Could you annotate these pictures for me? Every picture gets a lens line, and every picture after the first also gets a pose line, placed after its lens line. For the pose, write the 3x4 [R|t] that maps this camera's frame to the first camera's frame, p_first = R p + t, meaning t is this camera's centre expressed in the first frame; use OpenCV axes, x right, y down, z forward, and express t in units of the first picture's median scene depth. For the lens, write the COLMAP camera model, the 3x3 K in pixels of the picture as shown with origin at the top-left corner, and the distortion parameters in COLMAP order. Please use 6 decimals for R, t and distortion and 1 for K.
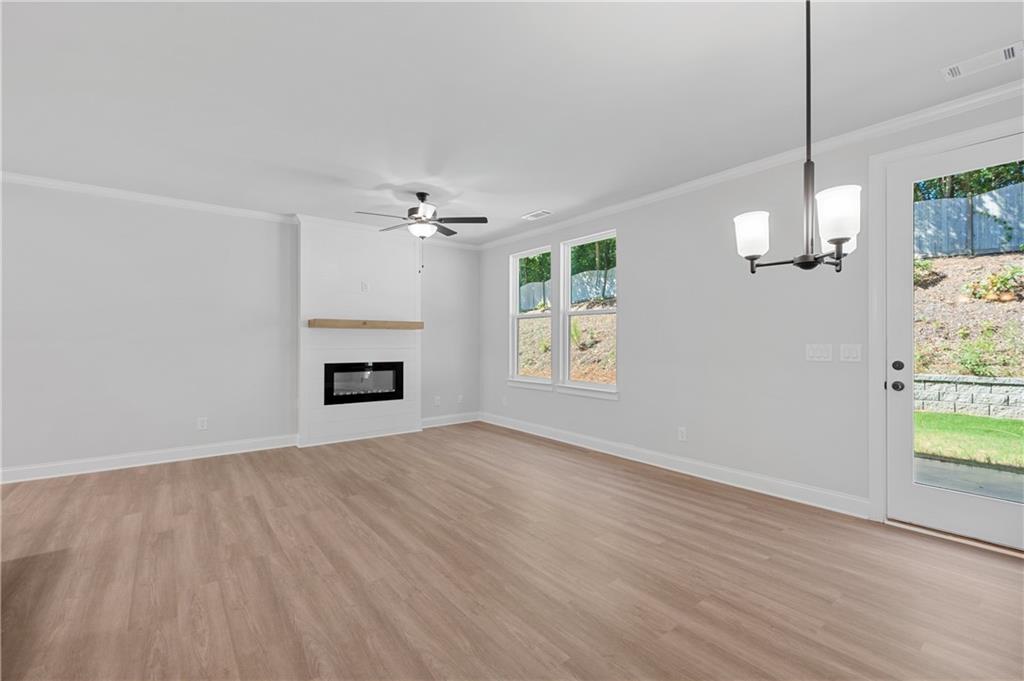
lens RADIAL K [[447.1, 0, 512.0], [0, 447.1, 340.5], [0, 0, 1]] dist [-0.001311, 0.000059]
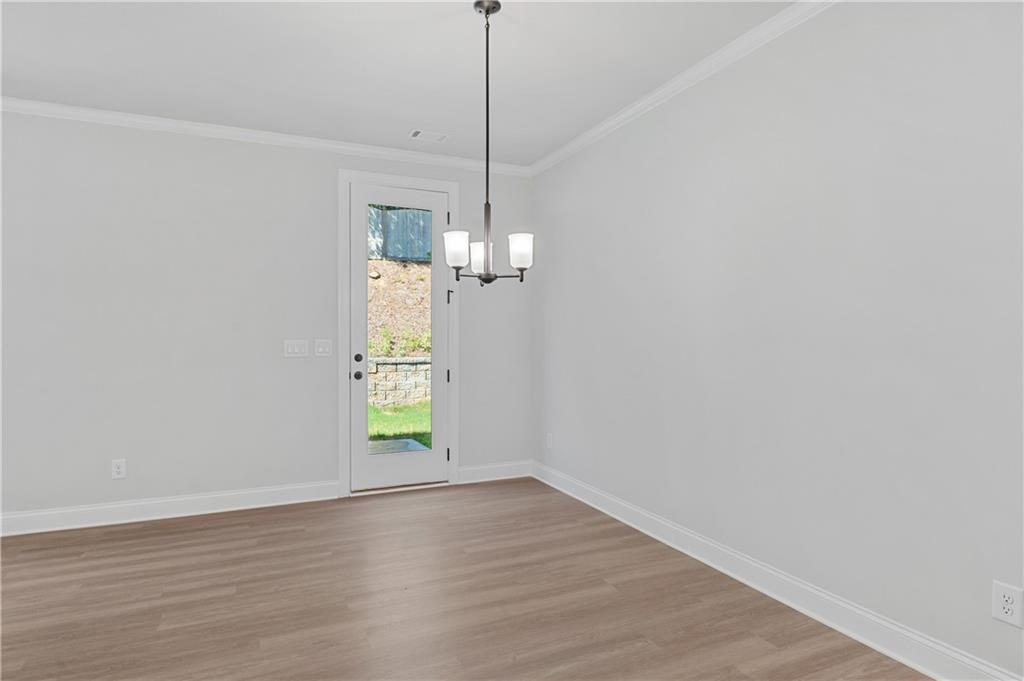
lens RADIAL K [[576.4, 0, 512.0], [0, 576.4, 340.5], [0, 0, 1]] dist [0.003852, -0.000366]
pose [[0.234943, -0.006780, 0.971986, -0.407011], [0.000185, 0.999976, 0.006931, 0.000618], [-0.972009, -0.001449, 0.234938, 0.208532]]
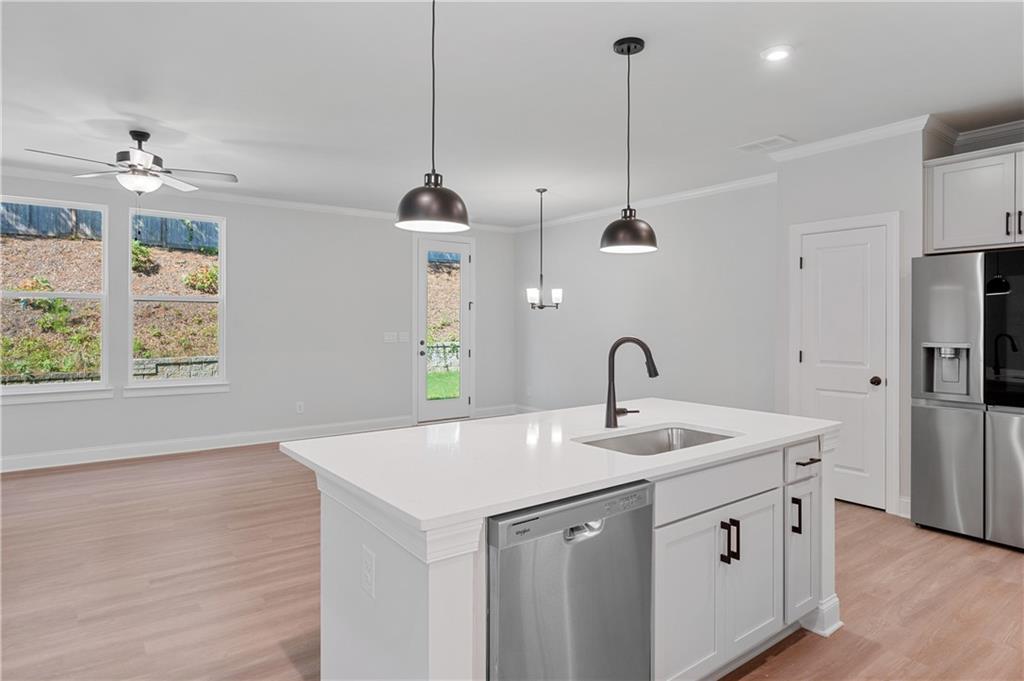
lens RADIAL K [[585.4, 0, 512.0], [0, 585.4, 340.5], [0, 0, 1]] dist [0.002273, 0.000874]
pose [[0.016324, -0.028690, 0.999455, -1.378578], [-0.001245, 0.999587, 0.028714, -0.022833], [-0.999866, -0.001713, 0.016281, 0.456510]]
